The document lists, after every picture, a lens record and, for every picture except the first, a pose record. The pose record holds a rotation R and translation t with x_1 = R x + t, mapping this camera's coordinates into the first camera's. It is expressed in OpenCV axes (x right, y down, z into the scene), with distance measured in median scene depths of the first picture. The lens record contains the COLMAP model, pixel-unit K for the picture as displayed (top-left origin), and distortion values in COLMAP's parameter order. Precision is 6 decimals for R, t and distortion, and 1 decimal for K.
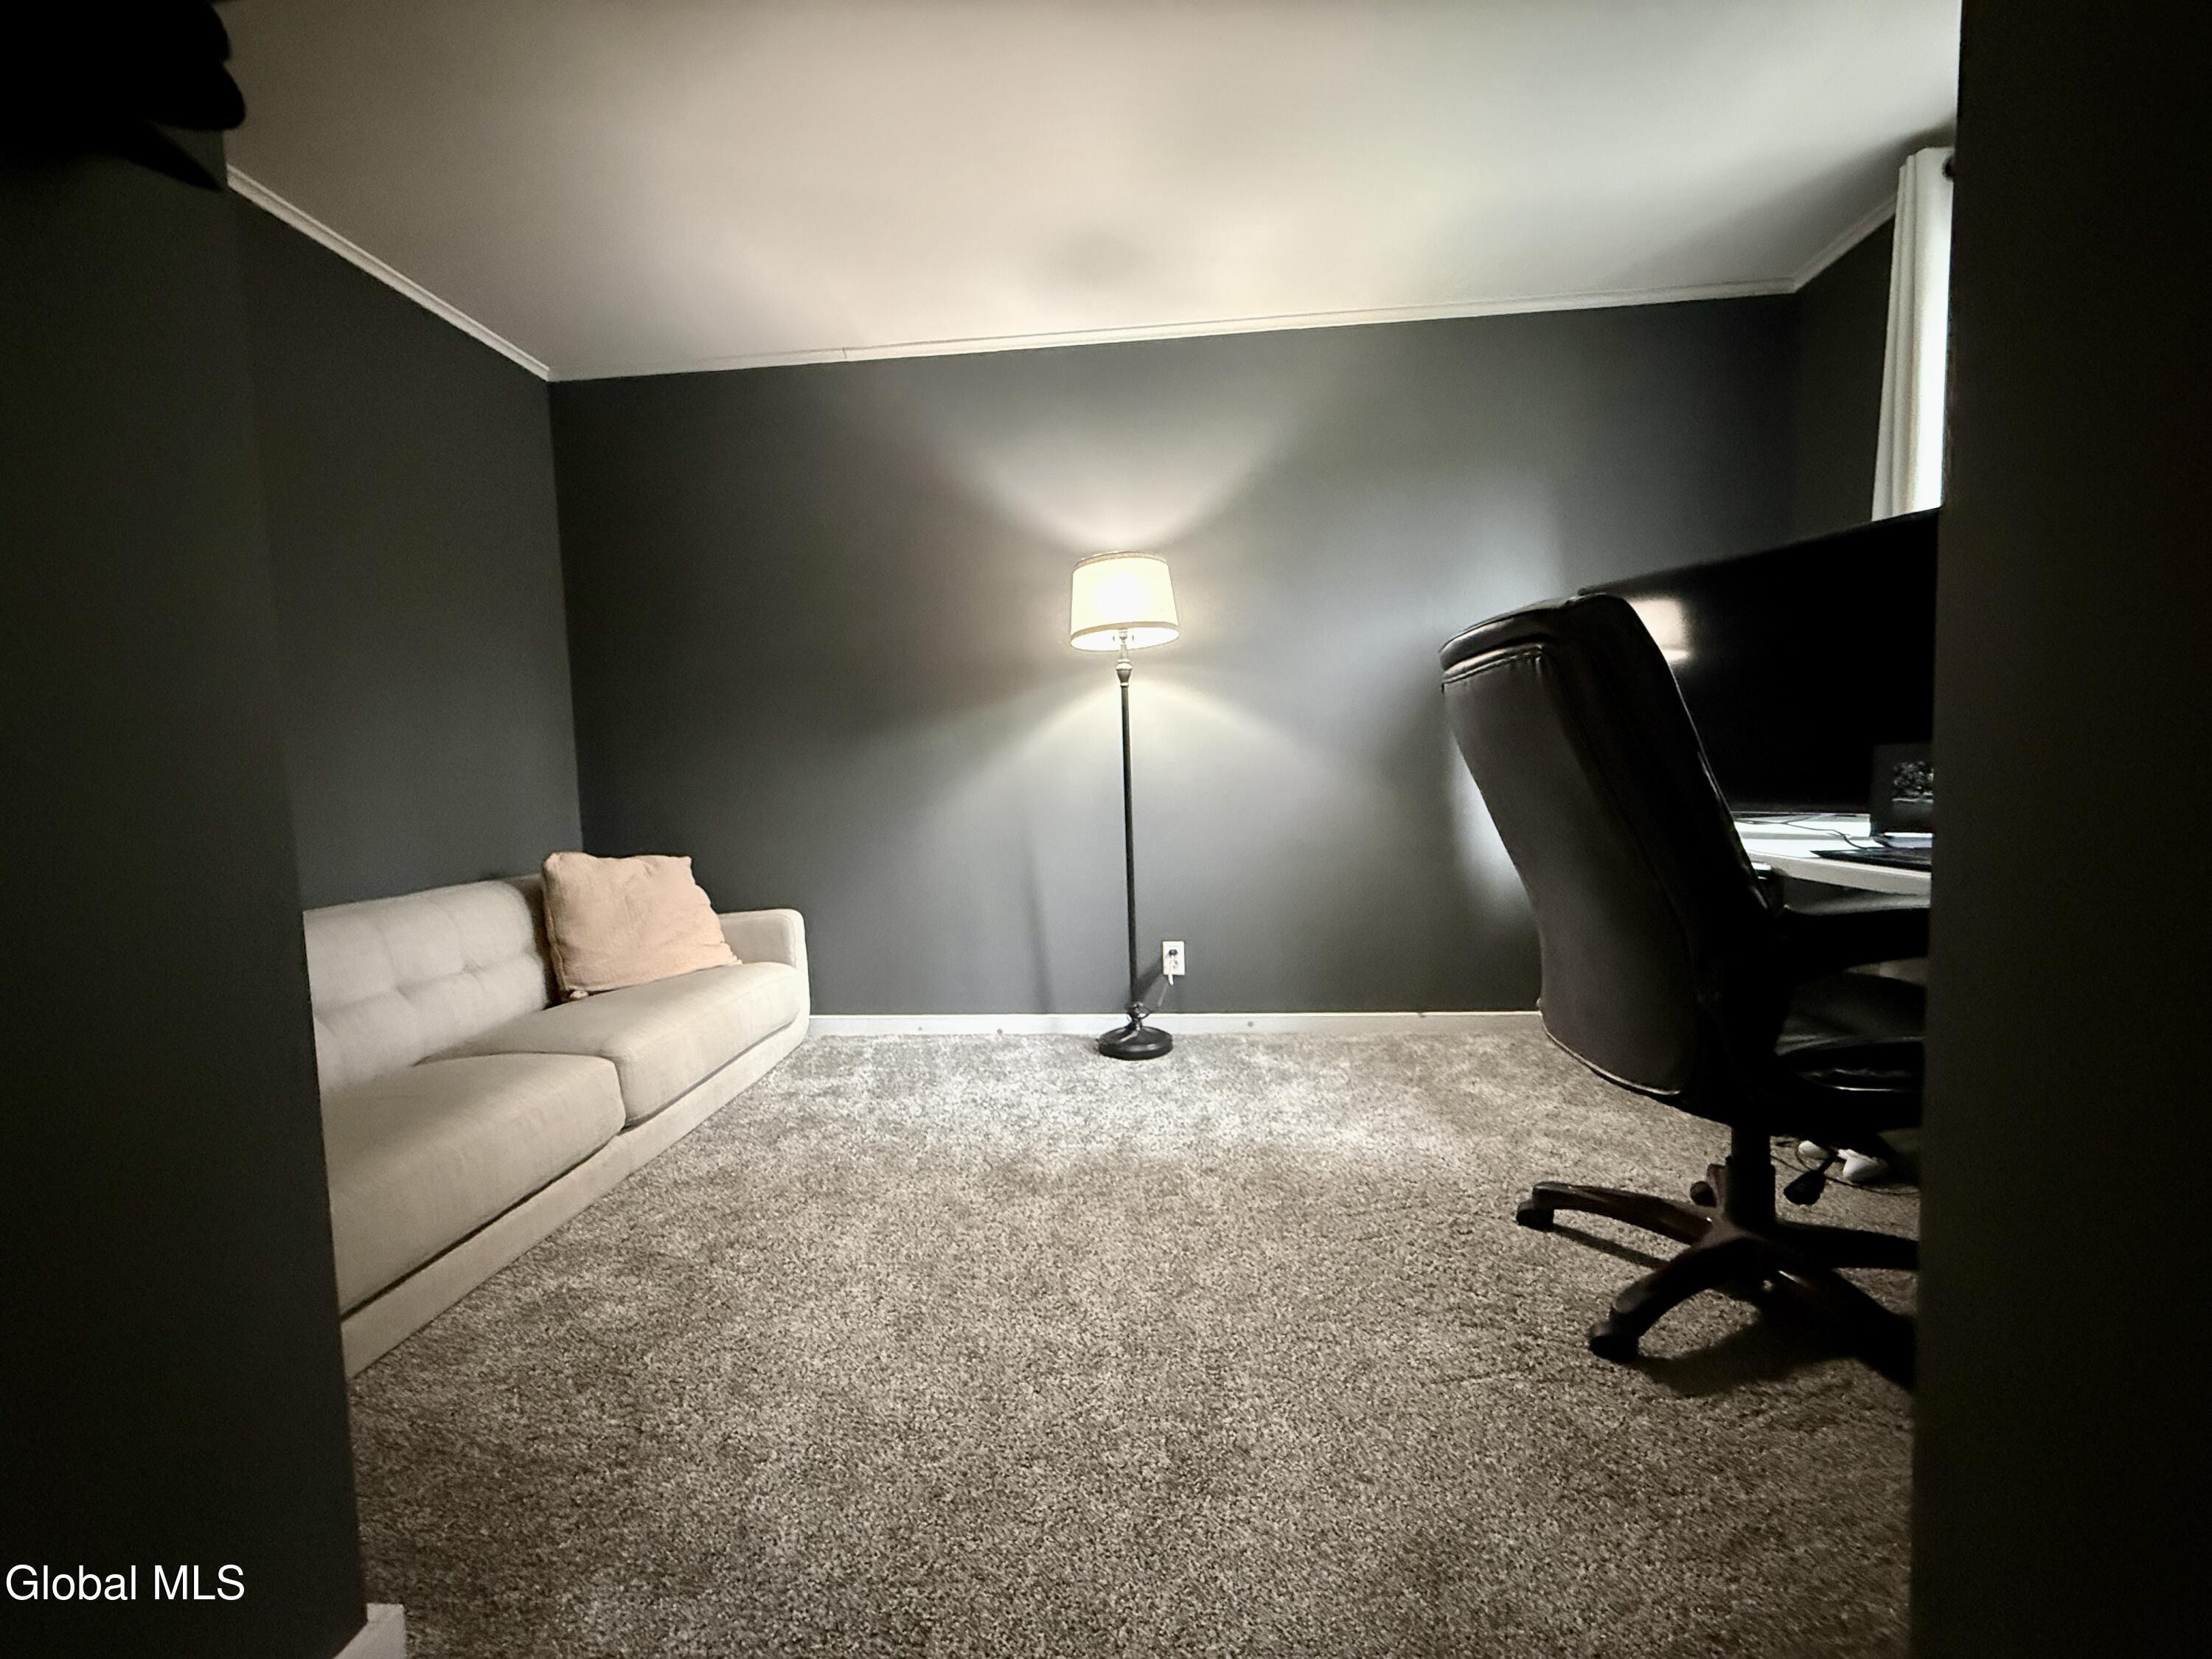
lens RADIAL K [[879.7, 0, 1099.9], [0, 879.7, 822.6], [0, 0, 1]] dist [-0.001703, 0.000376]
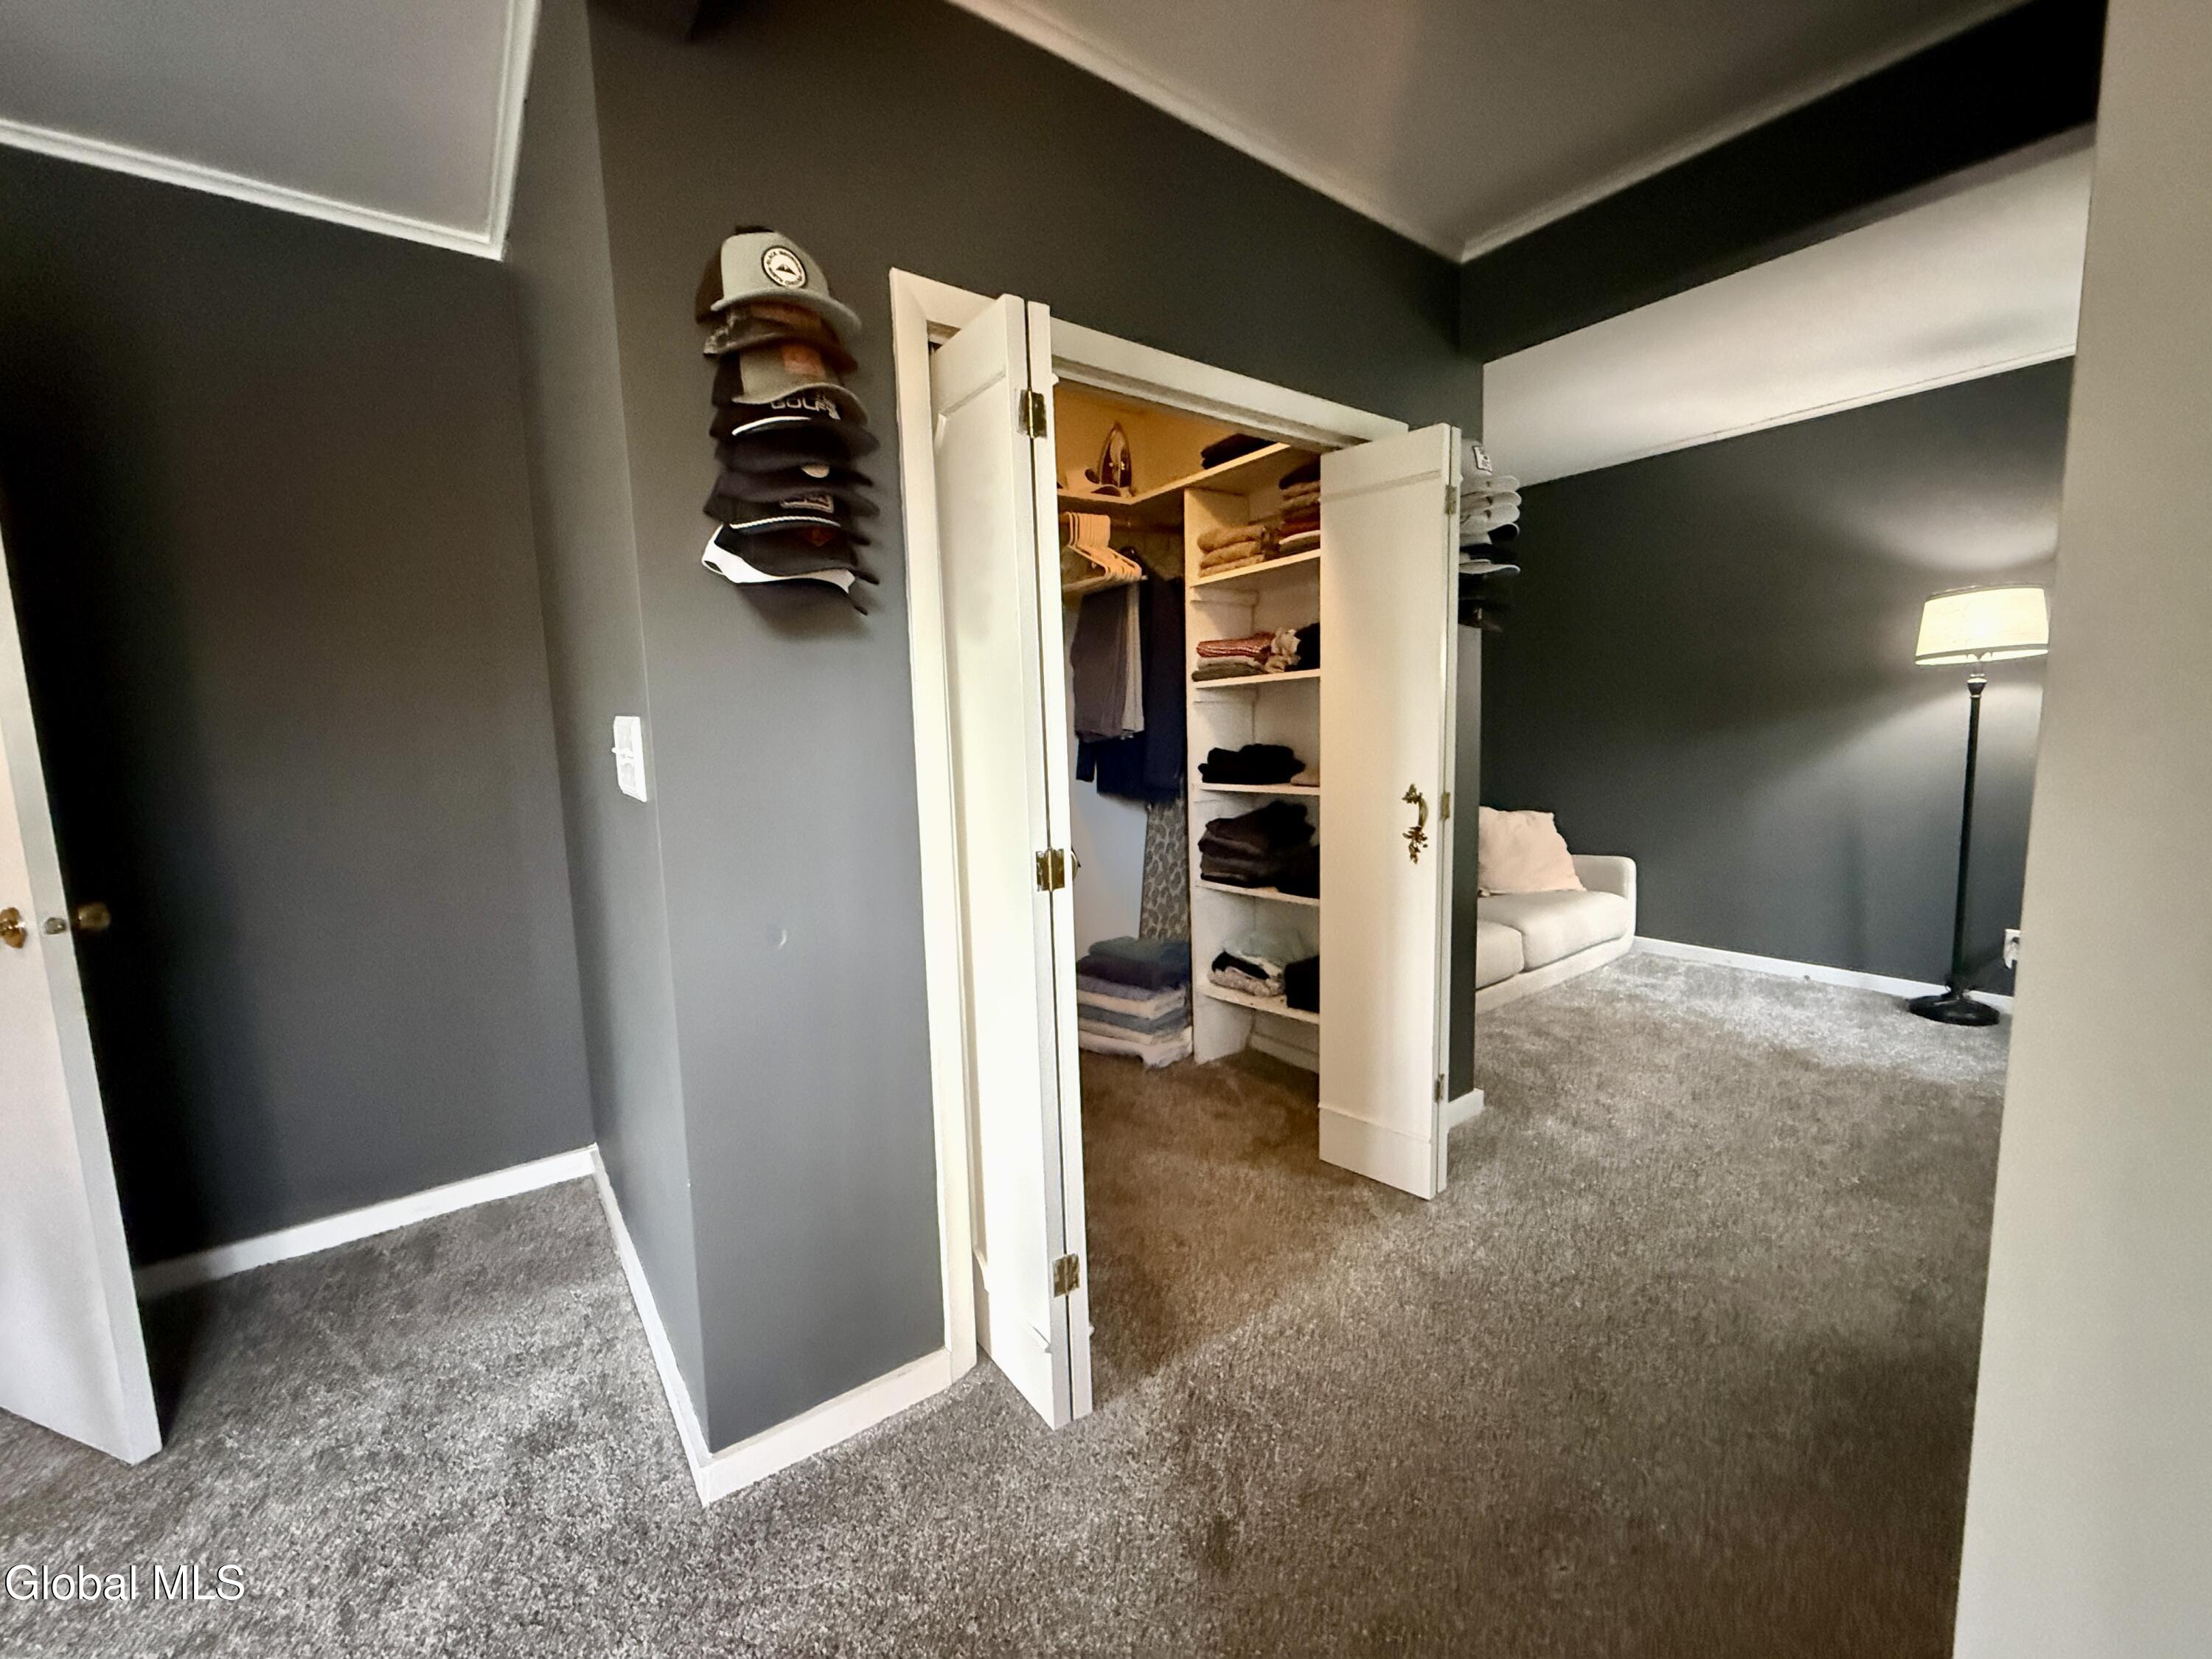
lens RADIAL K [[879.7, 0, 1101.0], [0, 879.7, 829.7], [0, 0, 1]] dist [-0.001703, 0.000376]
pose [[0.662370, 0.096965, -0.742875, 0.142830], [-0.033111, 0.994409, 0.100274, -0.064566], [0.748445, -0.041821, 0.661877, -0.613108]]
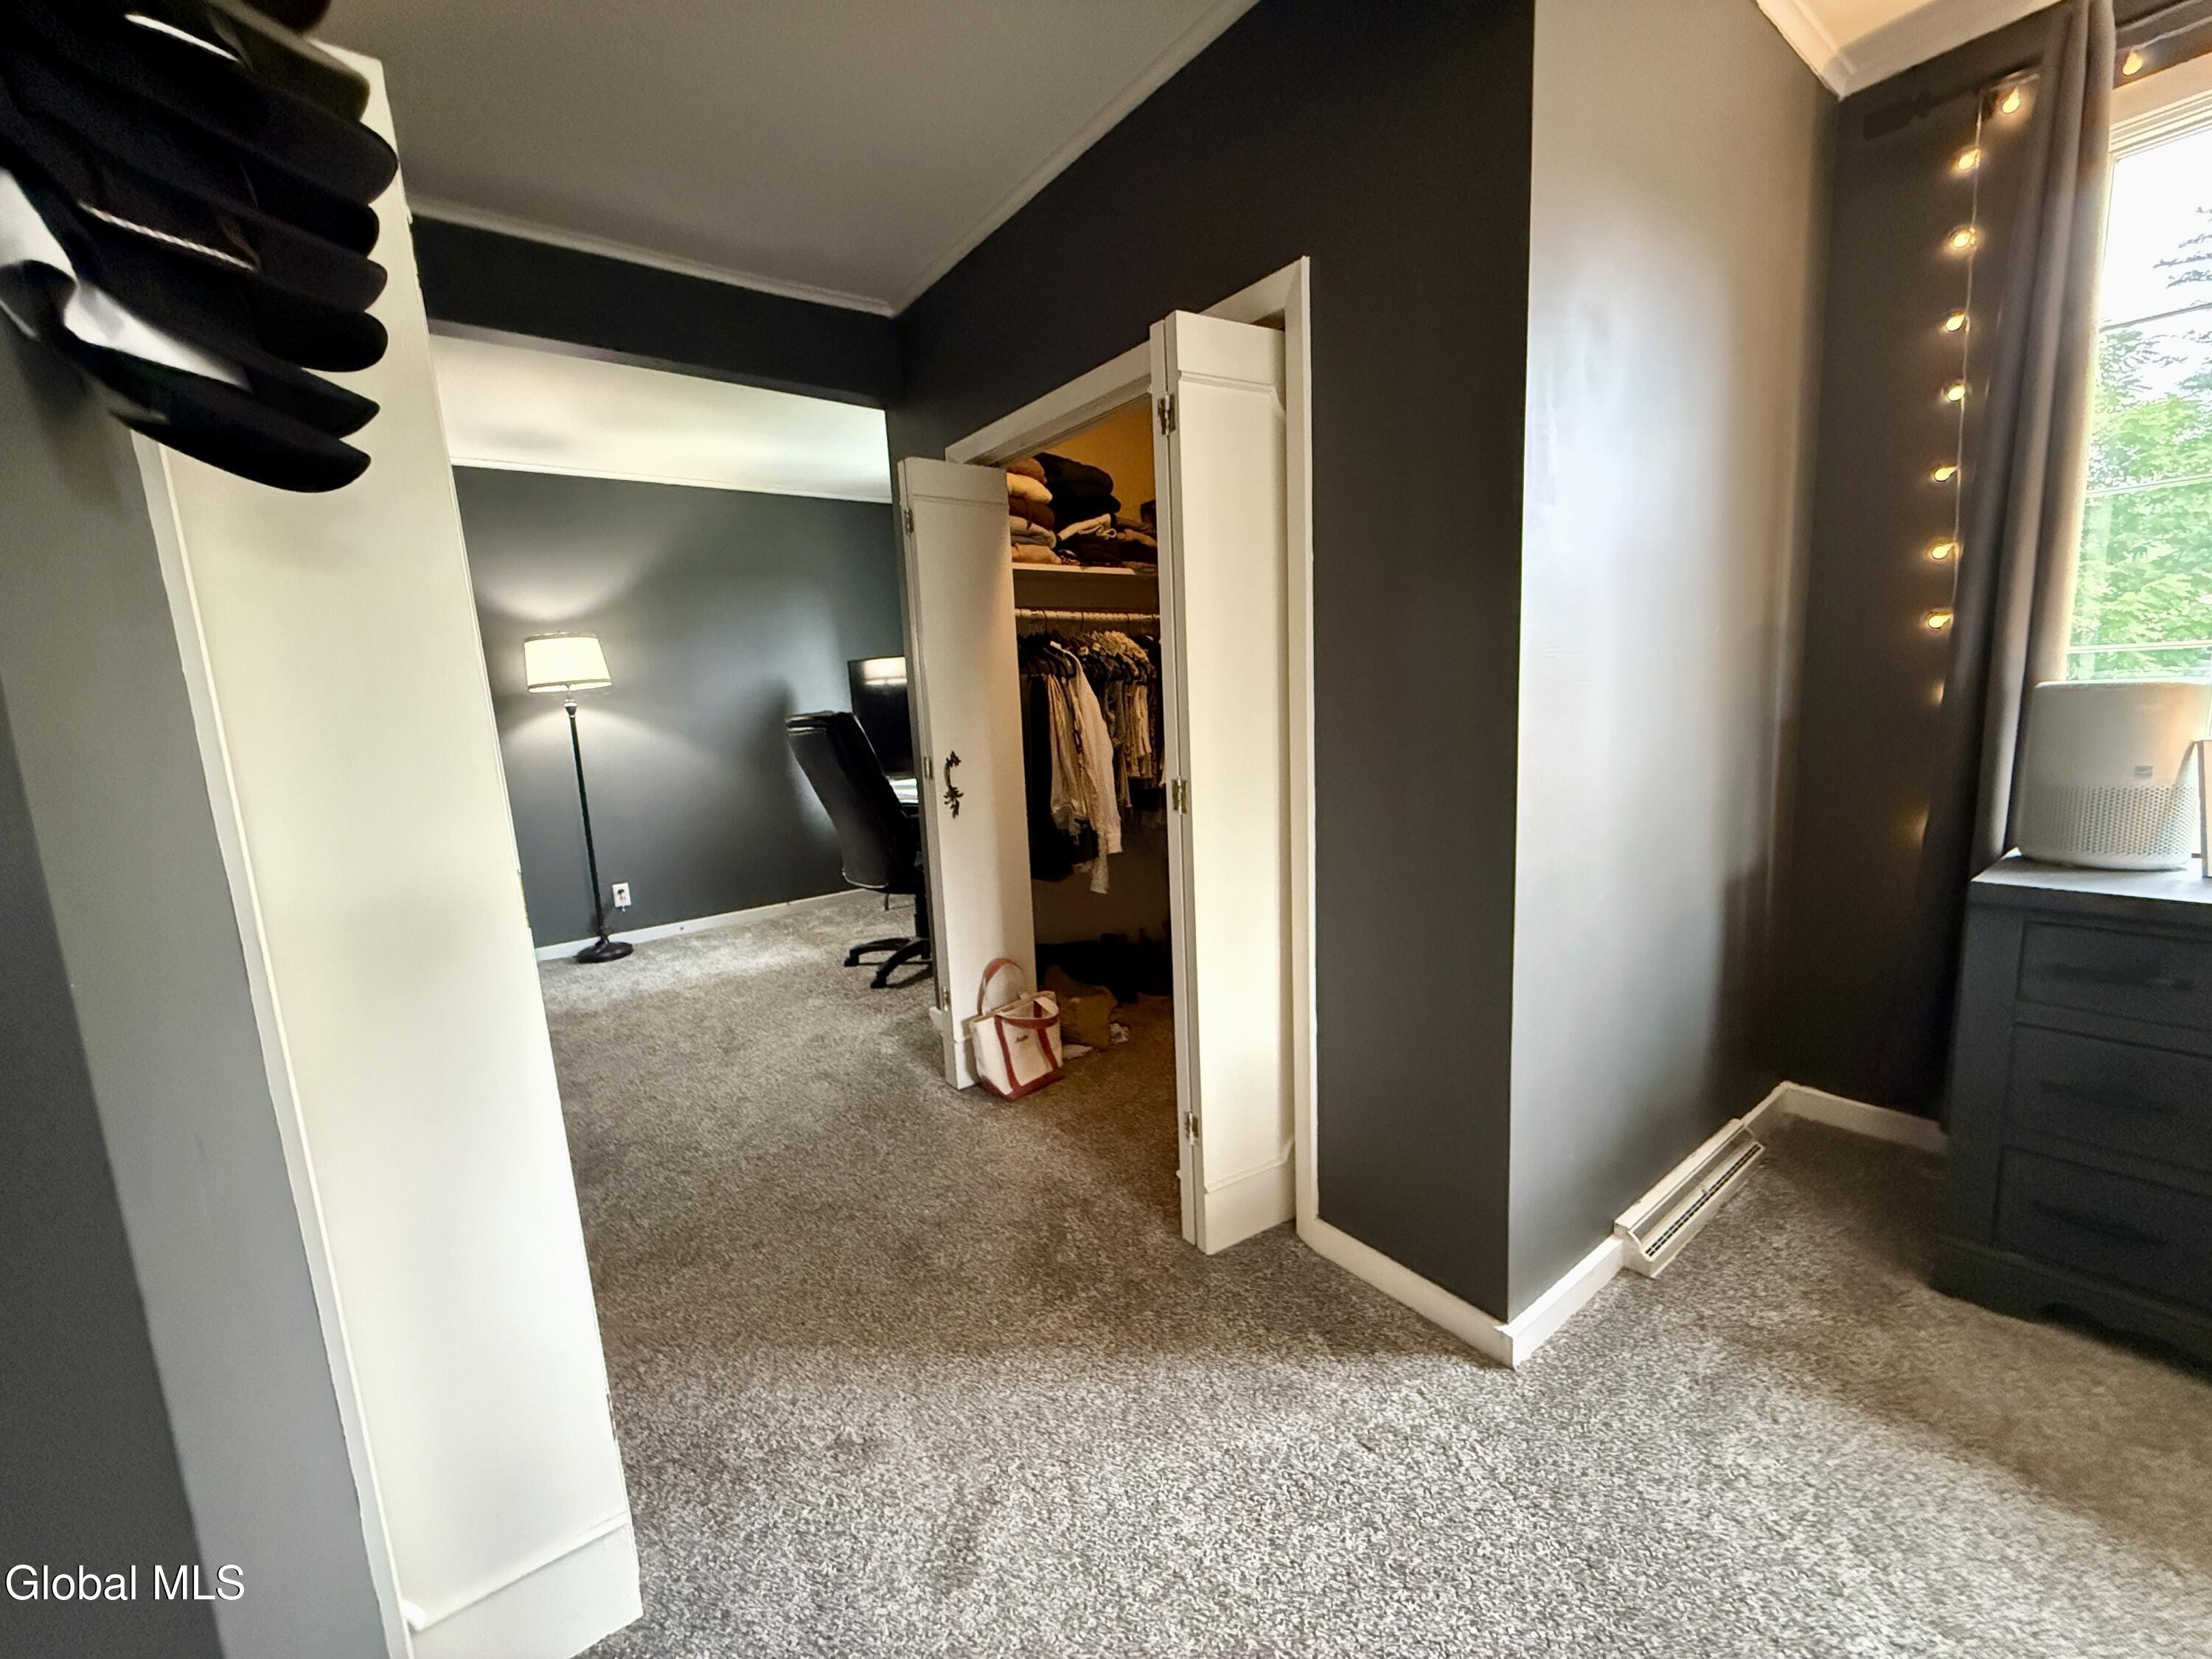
lens RADIAL K [[879.7, 0, 1102.0], [0, 879.7, 826.8], [0, 0, 1]] dist [-0.001703, 0.000376]
pose [[0.742101, -0.110737, 0.661078, -0.323329], [0.073412, 0.993753, 0.084053, -0.030448], [-0.666256, -0.013845, 0.745594, -0.741990]]
